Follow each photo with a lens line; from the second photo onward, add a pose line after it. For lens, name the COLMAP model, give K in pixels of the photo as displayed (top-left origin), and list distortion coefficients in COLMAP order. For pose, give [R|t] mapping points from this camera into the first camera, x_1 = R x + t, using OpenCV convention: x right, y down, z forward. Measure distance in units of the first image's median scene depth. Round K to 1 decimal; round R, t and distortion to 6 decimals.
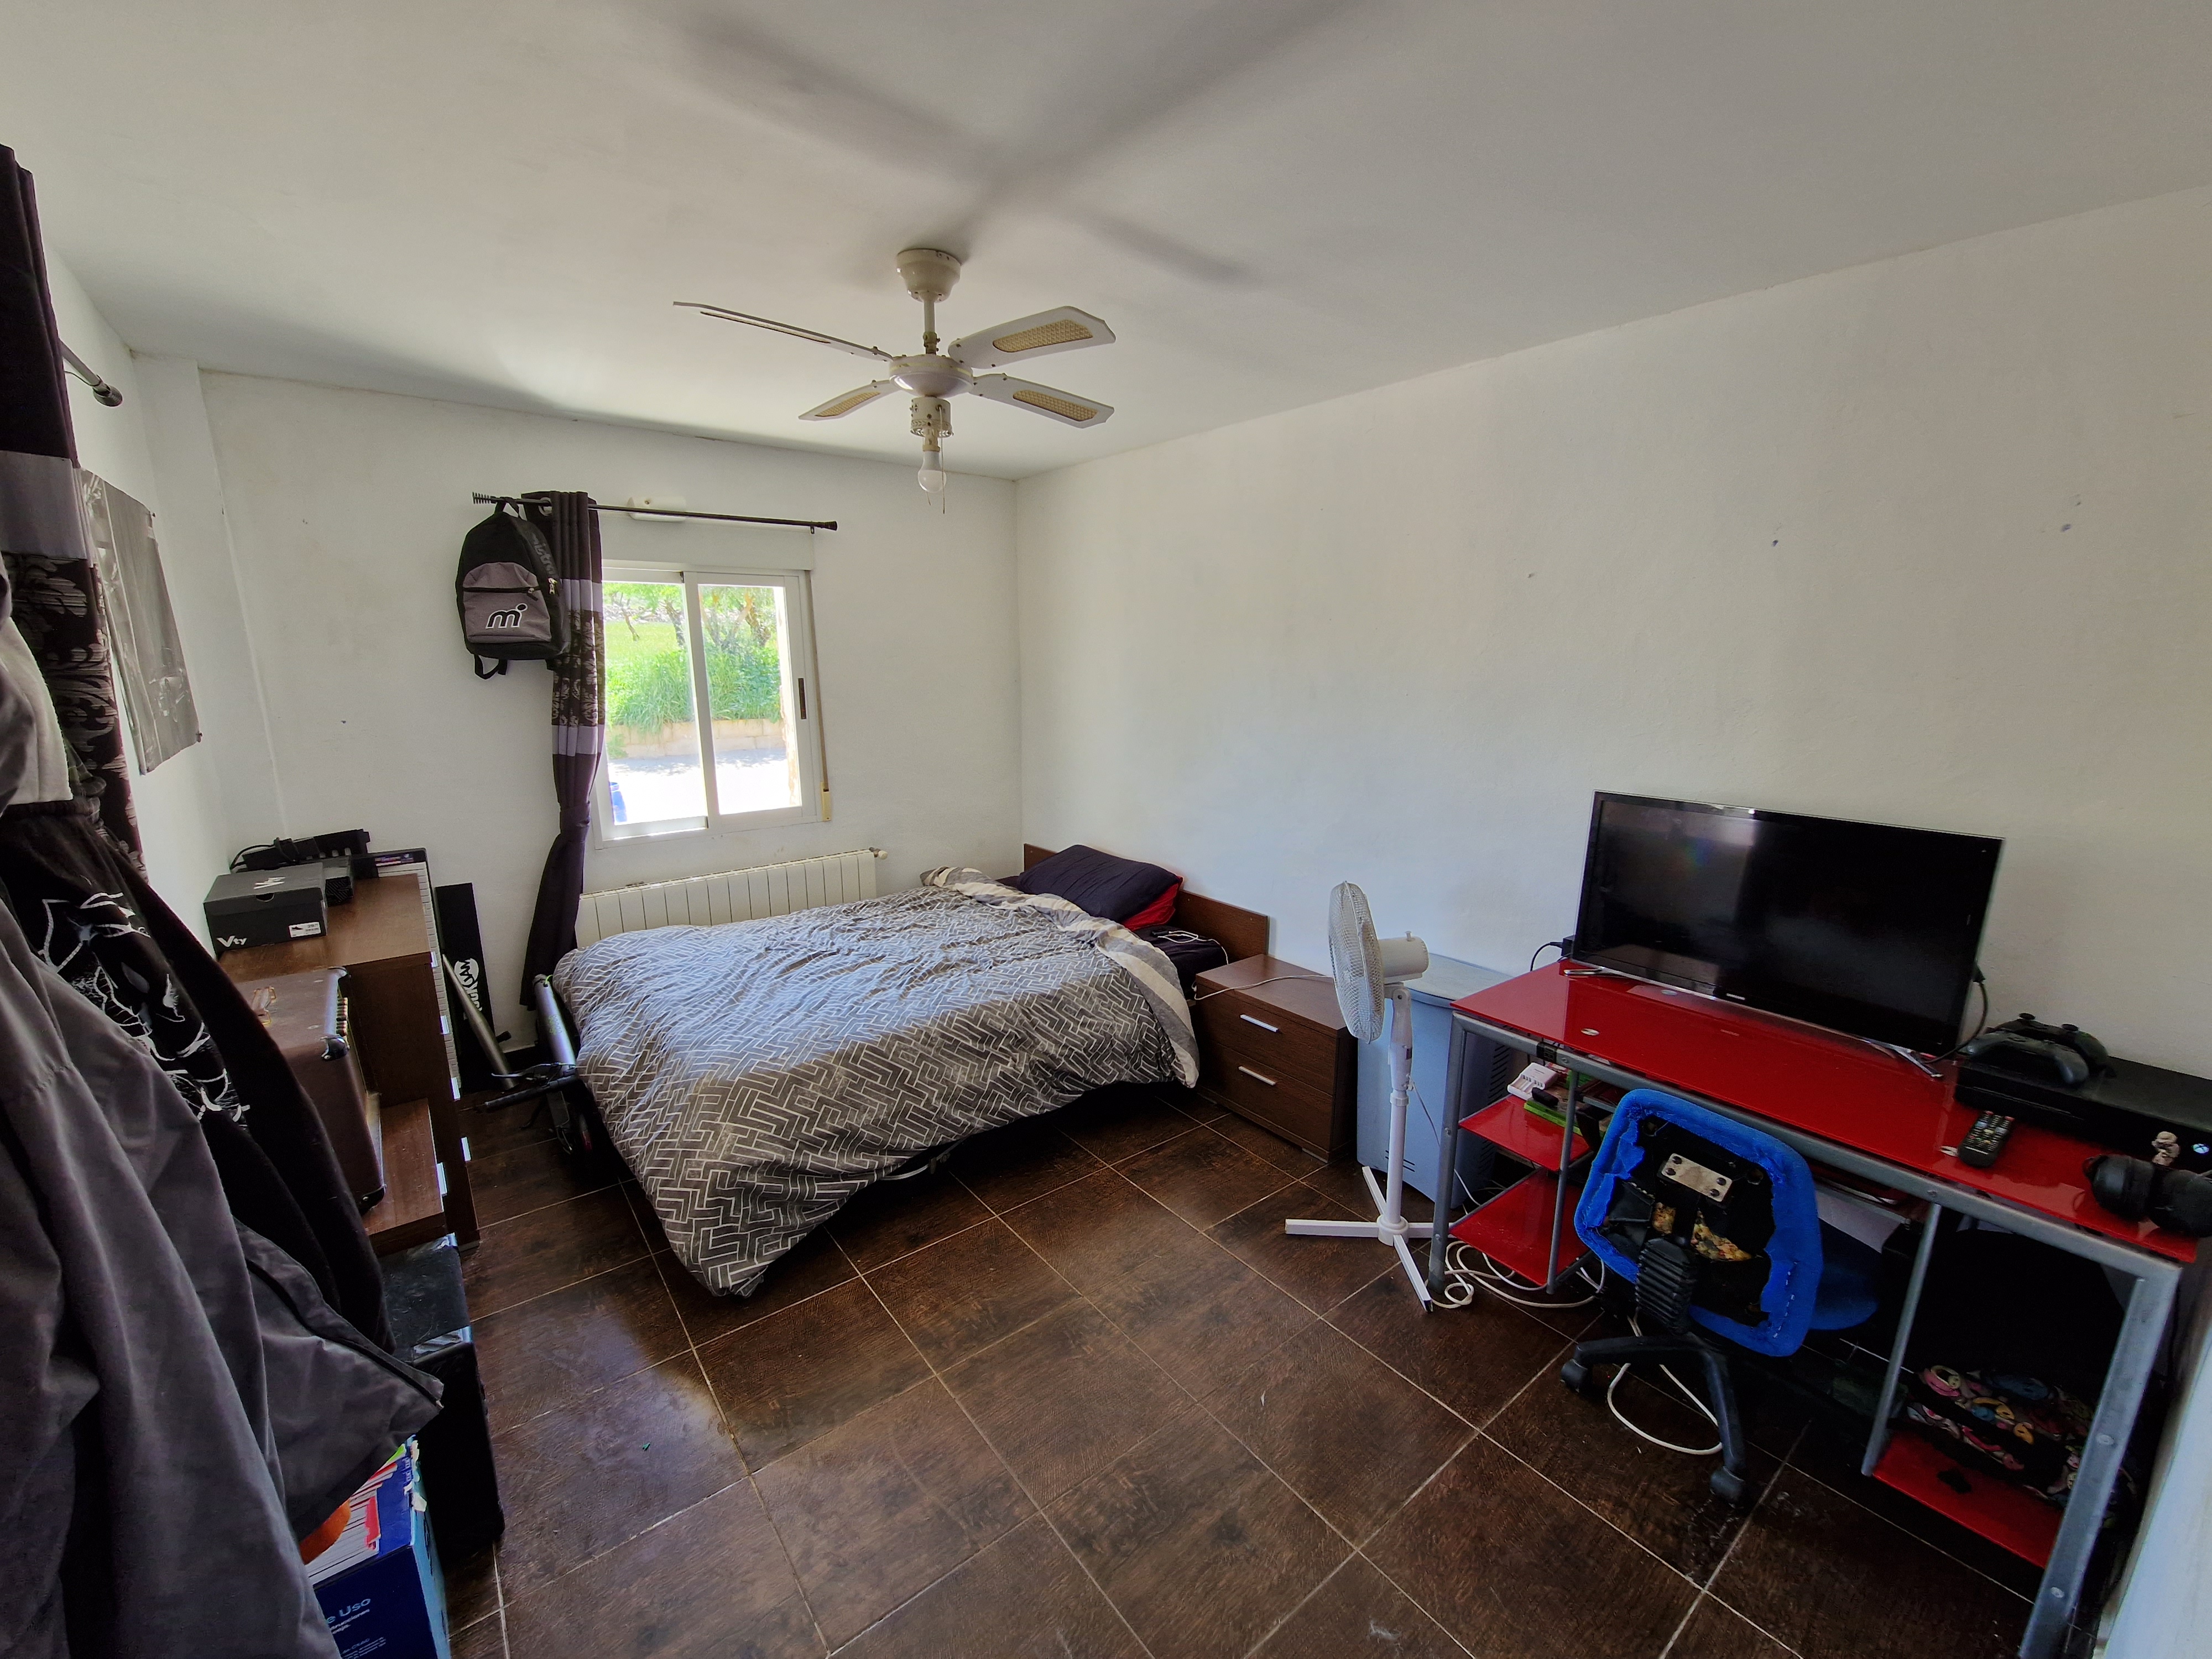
lens RADIAL K [[901.4, 0, 1093.9], [0, 901.4, 841.3], [0, 0, 1]] dist [-0.001511, -0.000832]
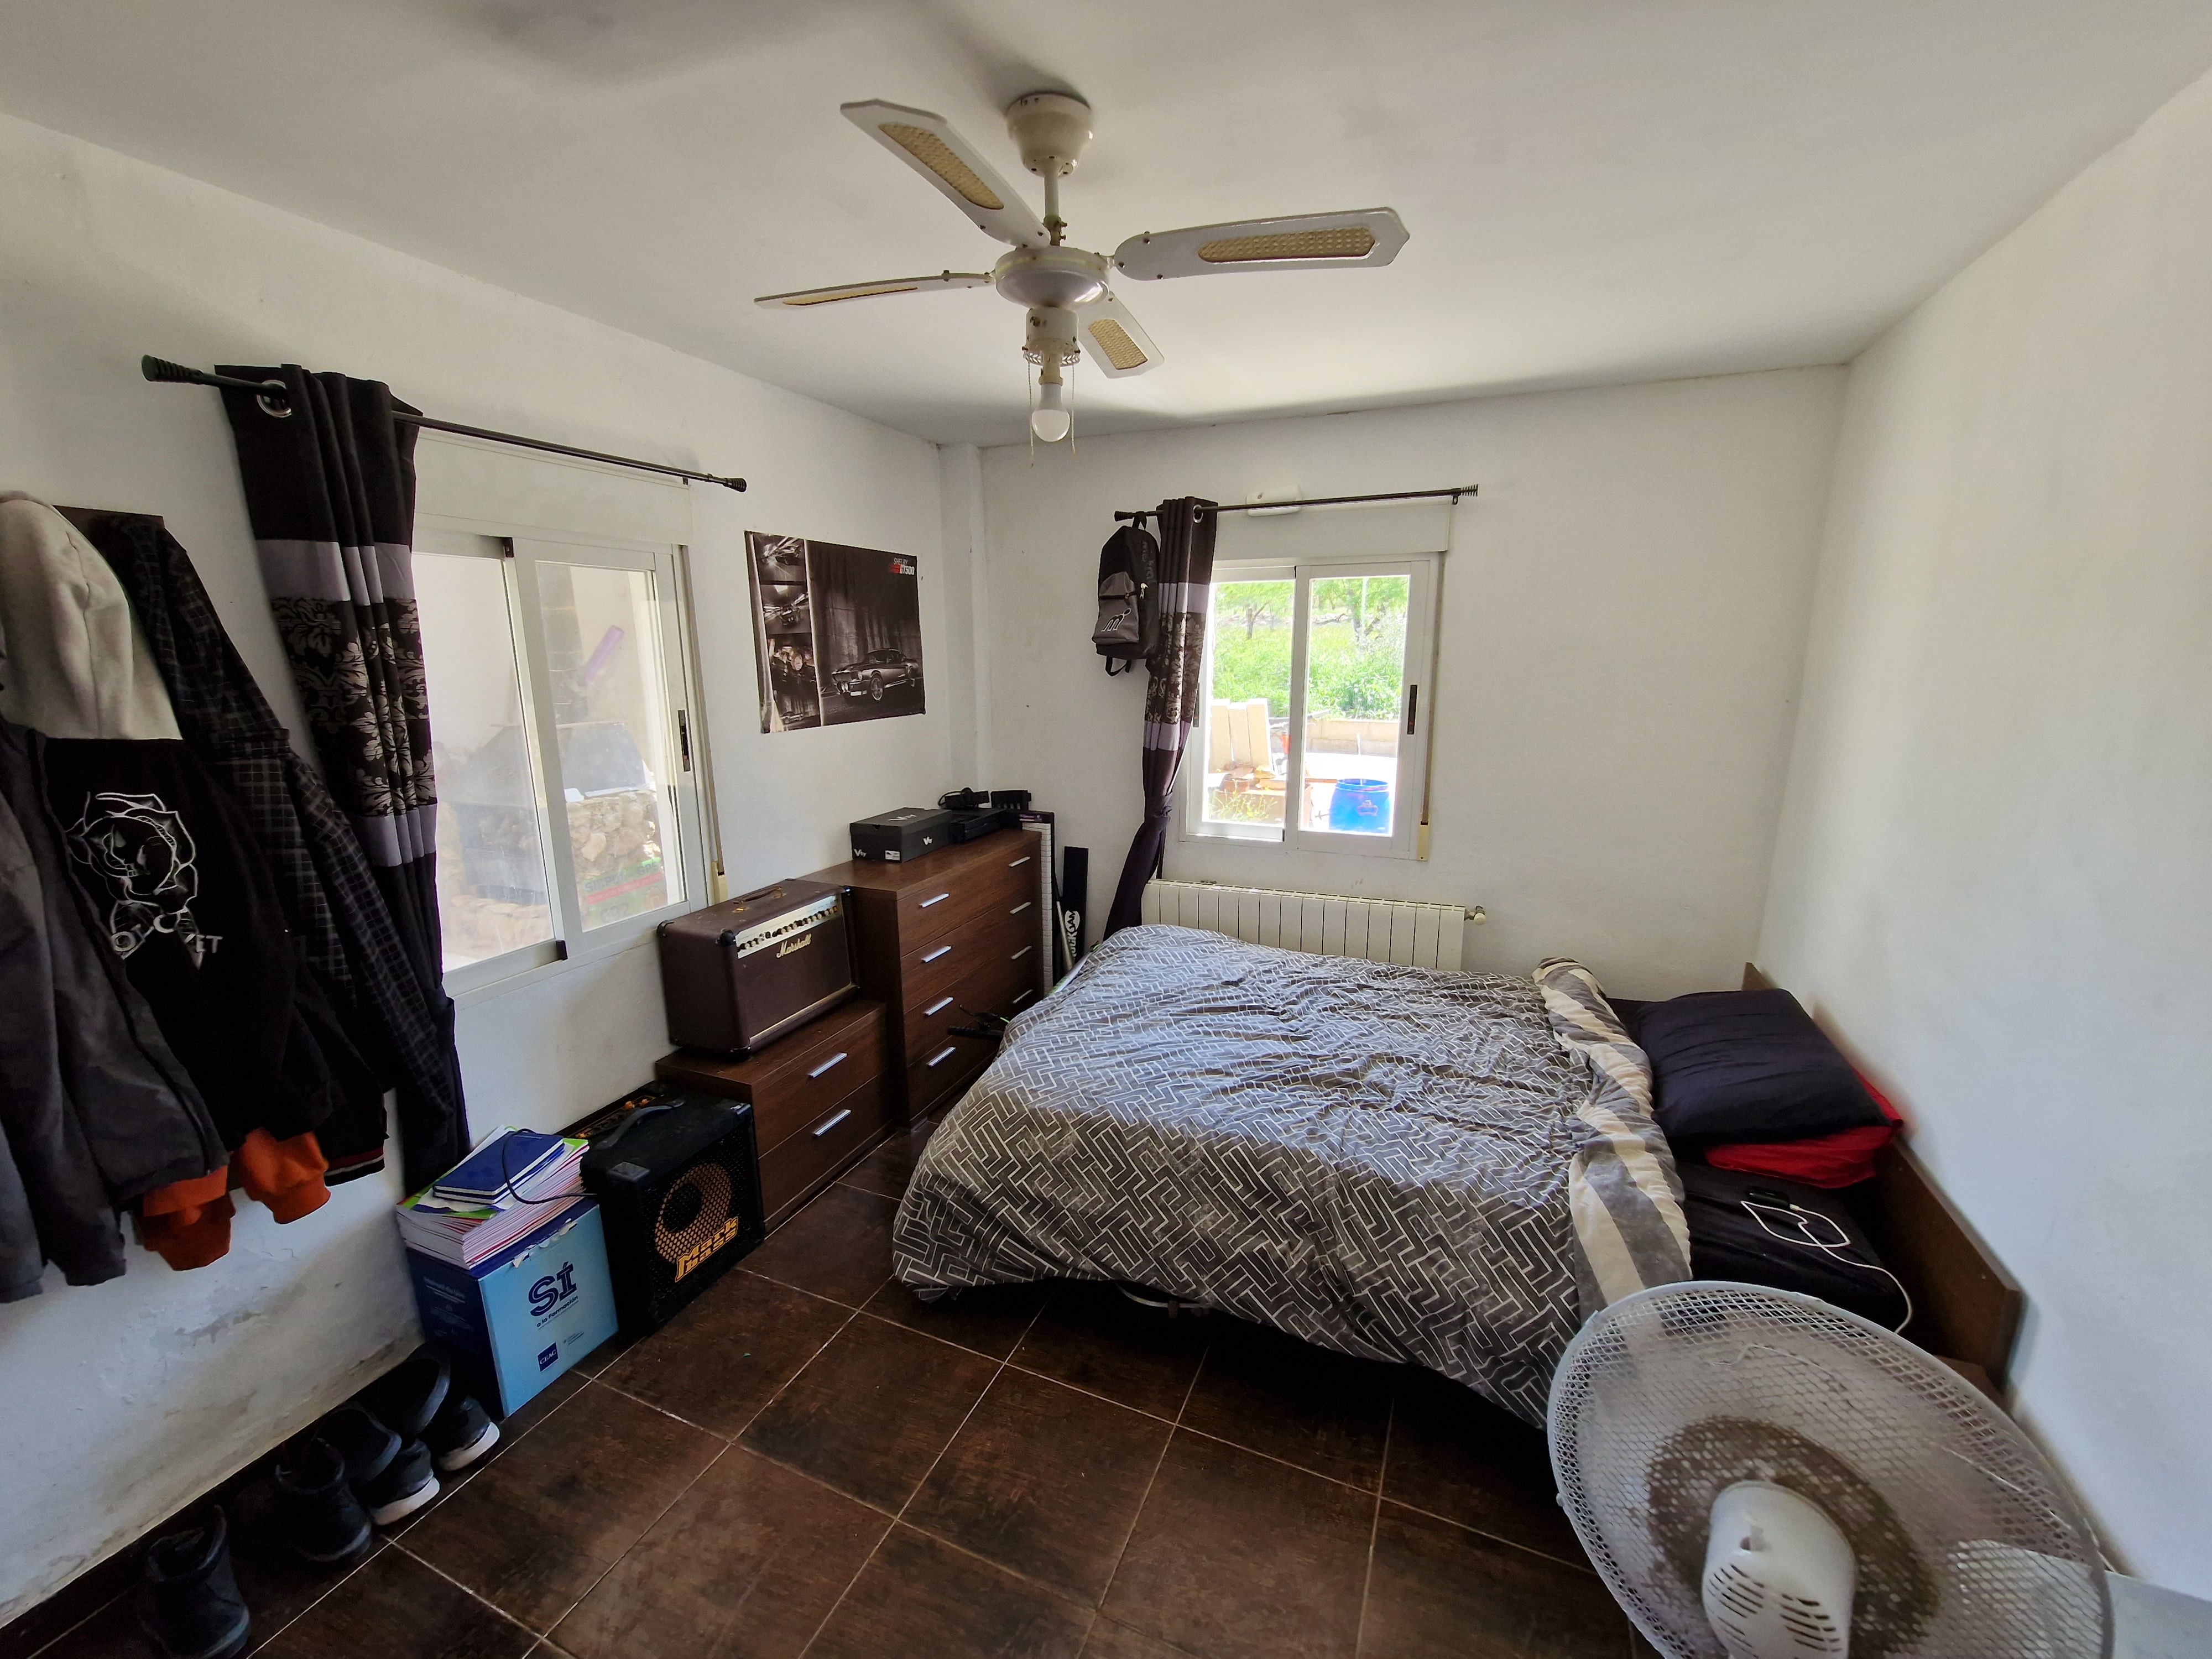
lens RADIAL K [[901.4, 0, 1093.9], [0, 901.4, 841.3], [0, 0, 1]] dist [-0.001511, -0.000832]
pose [[0.477243, 0.183364, -0.859429, 0.342686], [-0.180761, 0.977558, 0.108190, -0.098259], [0.859980, 0.103718, 0.499677, 0.446995]]
